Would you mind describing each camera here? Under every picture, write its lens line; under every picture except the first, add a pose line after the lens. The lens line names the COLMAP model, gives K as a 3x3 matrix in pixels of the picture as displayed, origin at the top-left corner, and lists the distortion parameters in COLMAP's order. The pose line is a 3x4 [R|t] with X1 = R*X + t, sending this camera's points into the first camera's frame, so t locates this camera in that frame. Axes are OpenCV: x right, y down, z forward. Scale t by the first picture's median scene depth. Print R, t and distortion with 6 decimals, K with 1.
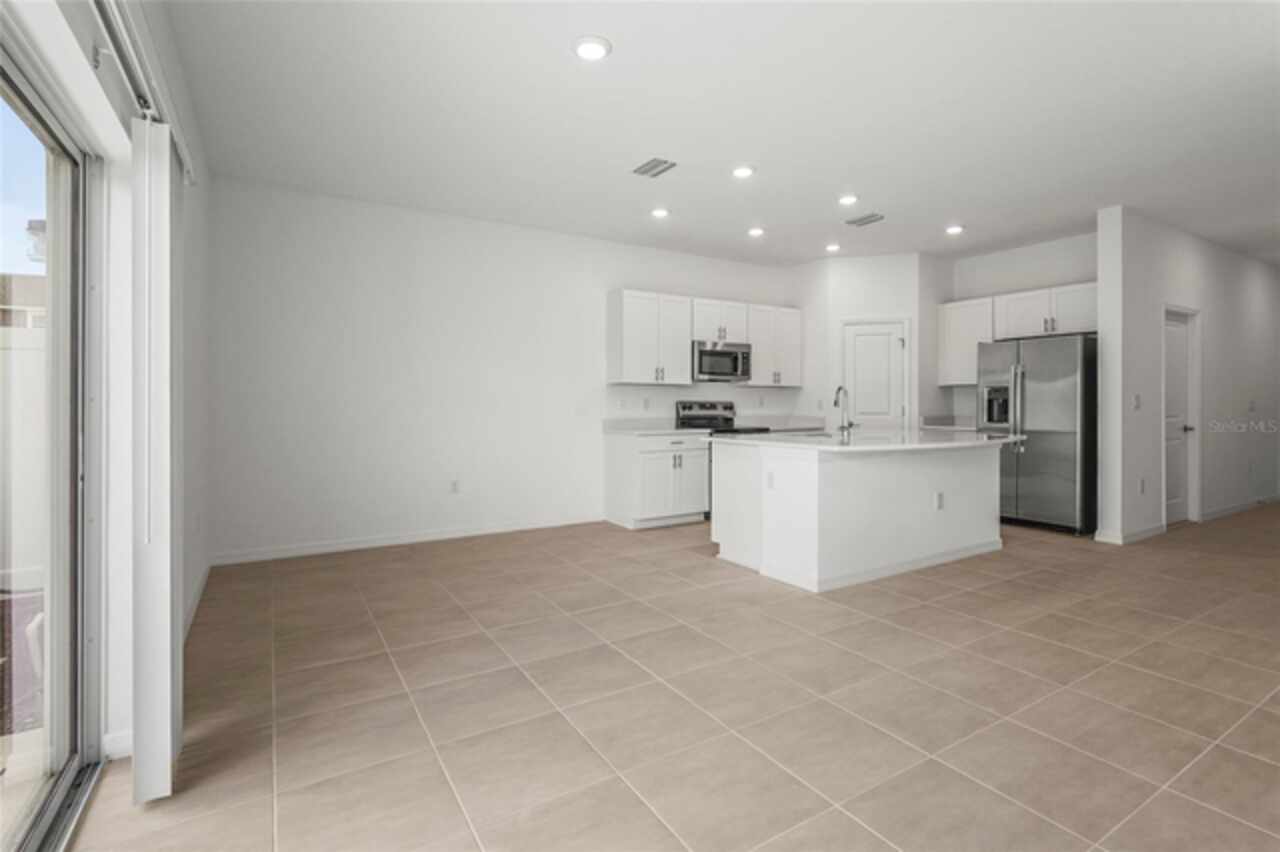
lens RADIAL K [[597.3, 0, 636.8], [0, 597.3, 403.3], [0, 0, 1]] dist [-0.000902, 0.001051]
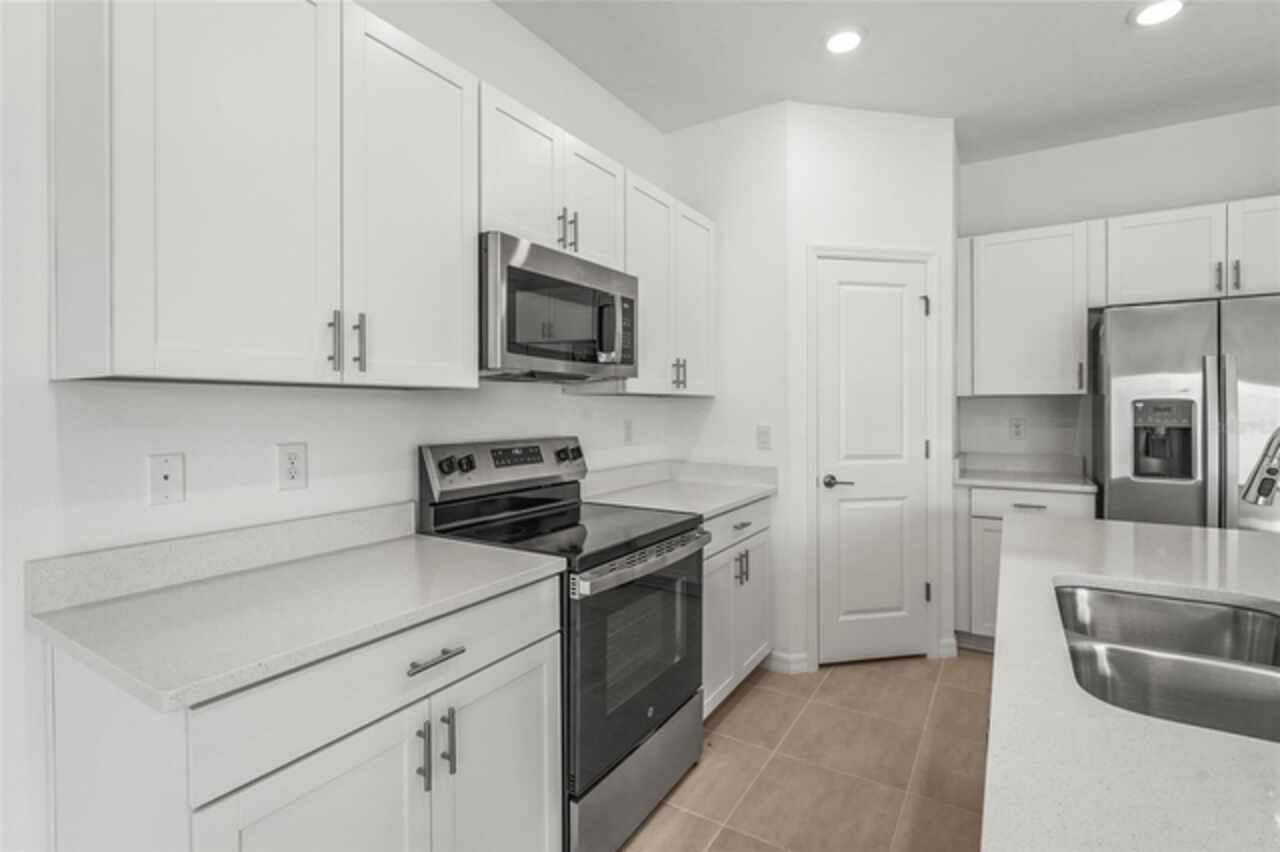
lens RADIAL K [[597.3, 0, 642.7], [0, 597.3, 412.1], [0, 0, 1]] dist [-0.000902, 0.001051]
pose [[0.894762, -0.005643, 0.446507, 0.035582], [0.002849, 0.999972, 0.006928, -0.022024], [-0.446533, -0.004927, 0.894753, 0.716087]]
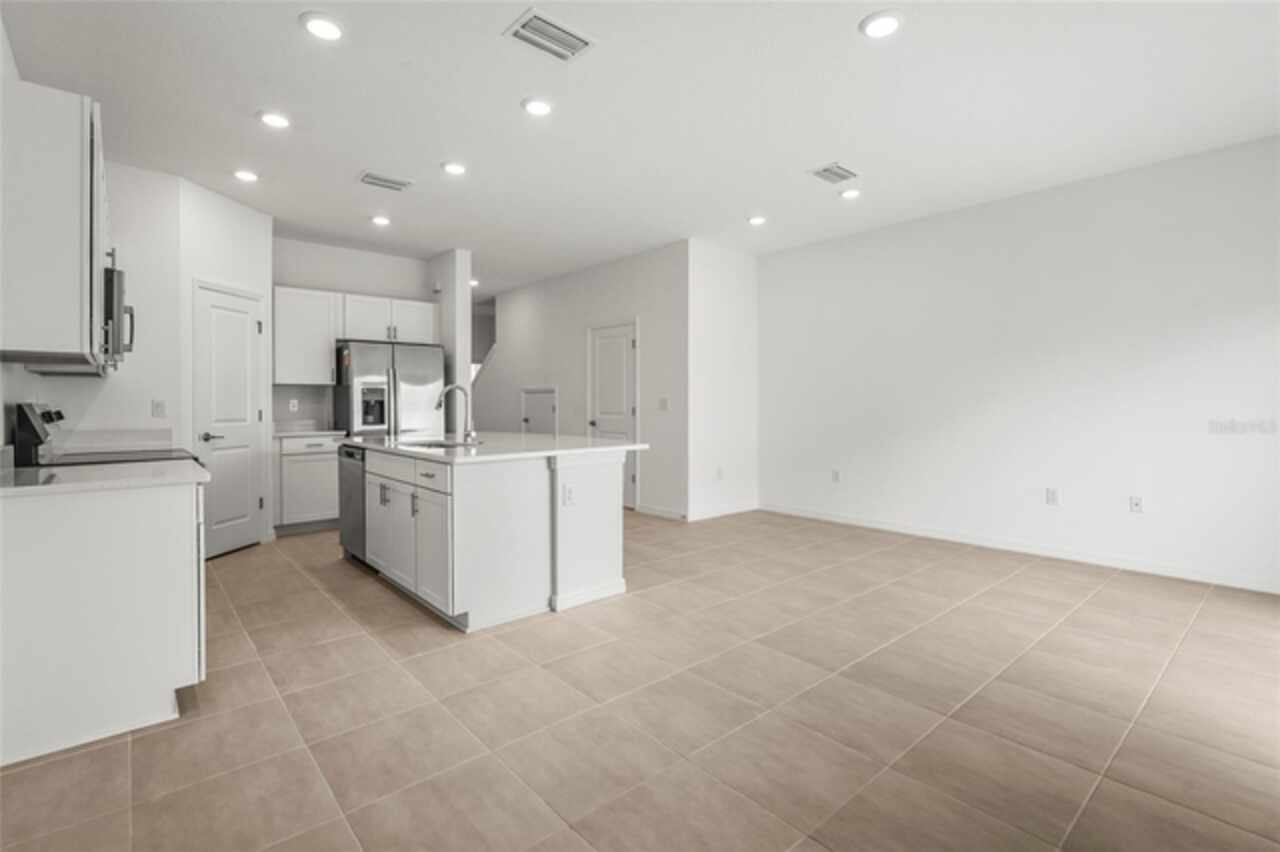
lens RADIAL K [[597.3, 0, 639.9], [0, 597.3, 404.2], [0, 0, 1]] dist [-0.000902, 0.001051]
pose [[-0.165300, -0.000637, 0.986243, -0.416773], [0.004786, 0.999988, 0.001448, -0.000774], [-0.986232, 0.004959, -0.165295, 0.680740]]
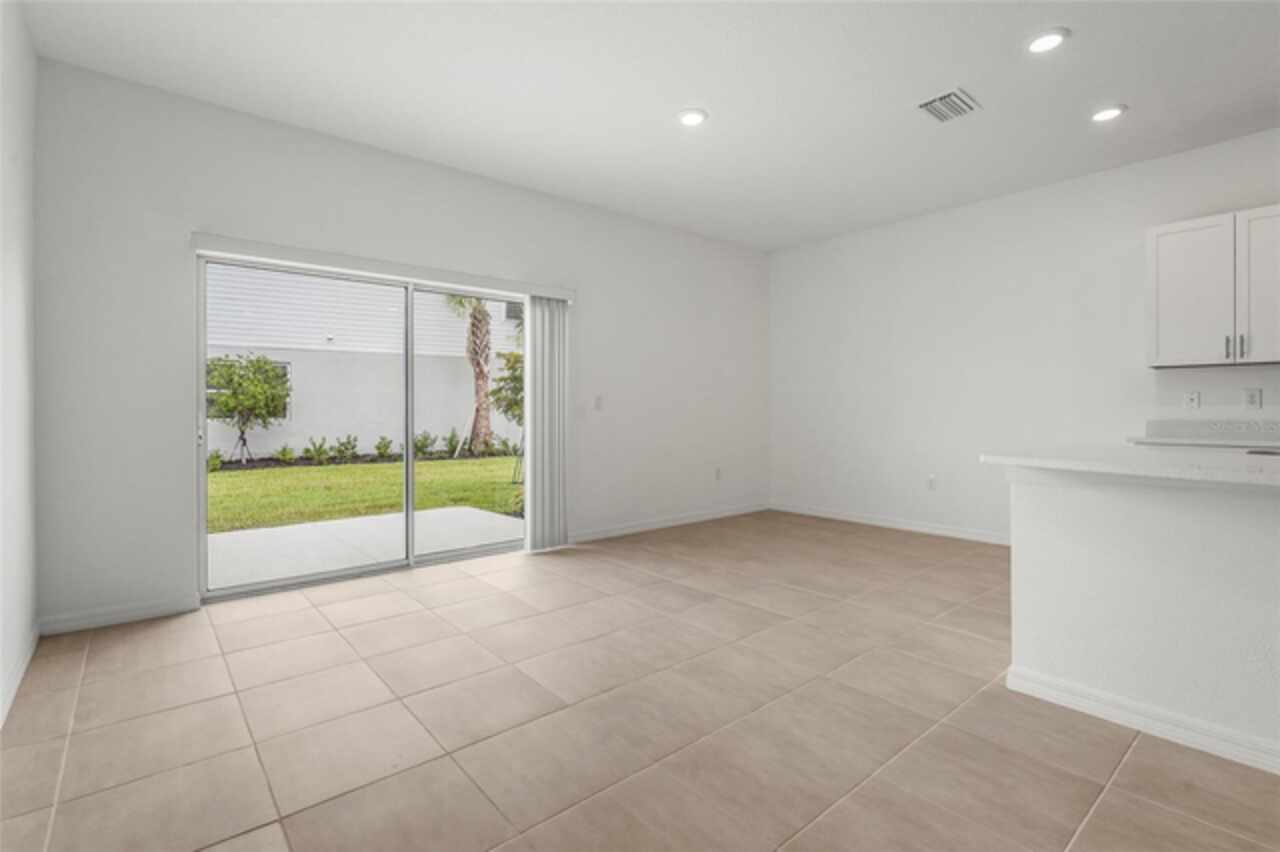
lens RADIAL K [[597.3, 0, 641.4], [0, 597.3, 419.4], [0, 0, 1]] dist [-0.000902, 0.001051]
pose [[0.148210, 0.018330, -0.988786, 0.521352], [0.002974, 0.999815, 0.018980, 0.010623], [0.988951, -0.005753, 0.148128, 0.311441]]
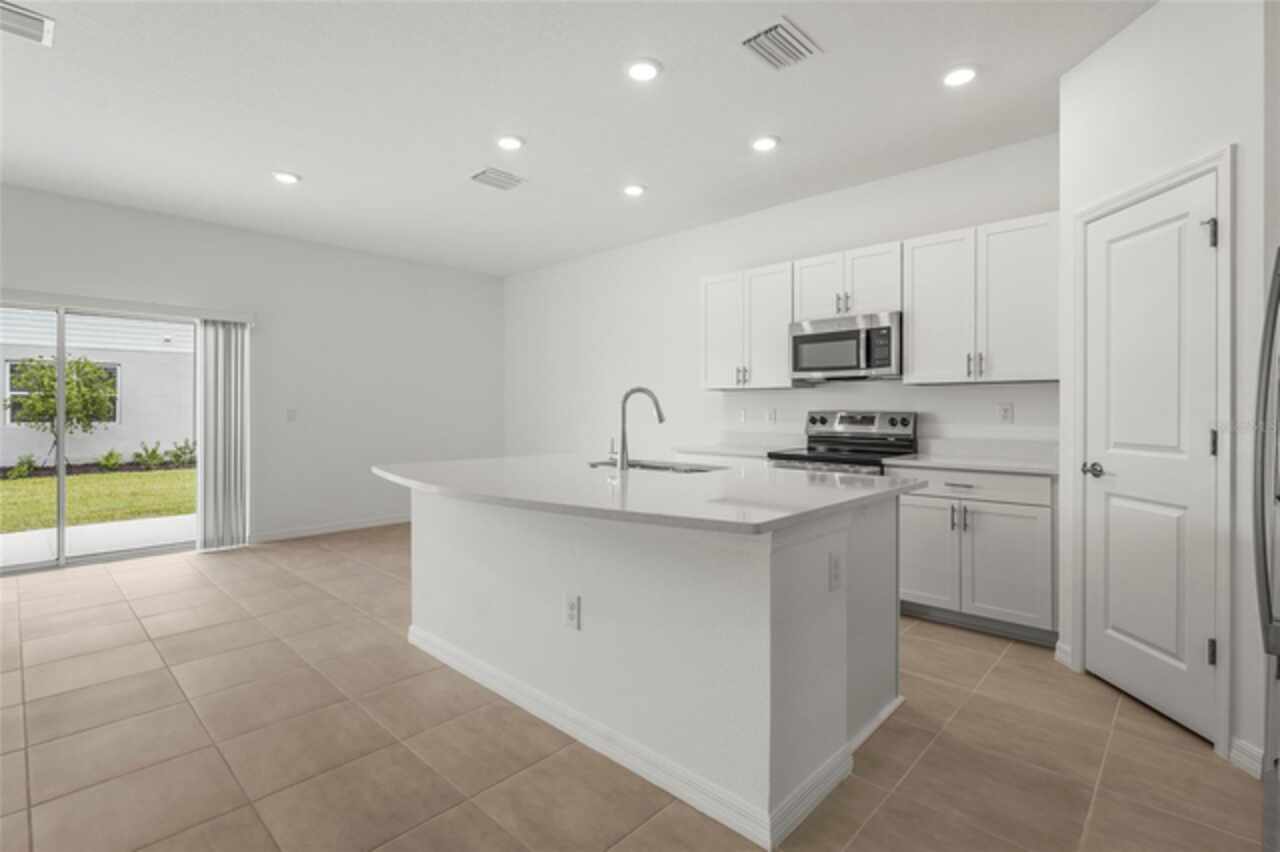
lens RADIAL K [[597.3, 0, 641.6], [0, 597.3, 410.5], [0, 0, 1]] dist [-0.000902, 0.001051]
pose [[0.261361, 0.002543, -0.965238, 0.714356], [-0.001103, 0.999997, 0.002336, -0.006209], [0.965241, 0.000454, 0.261363, 0.651263]]
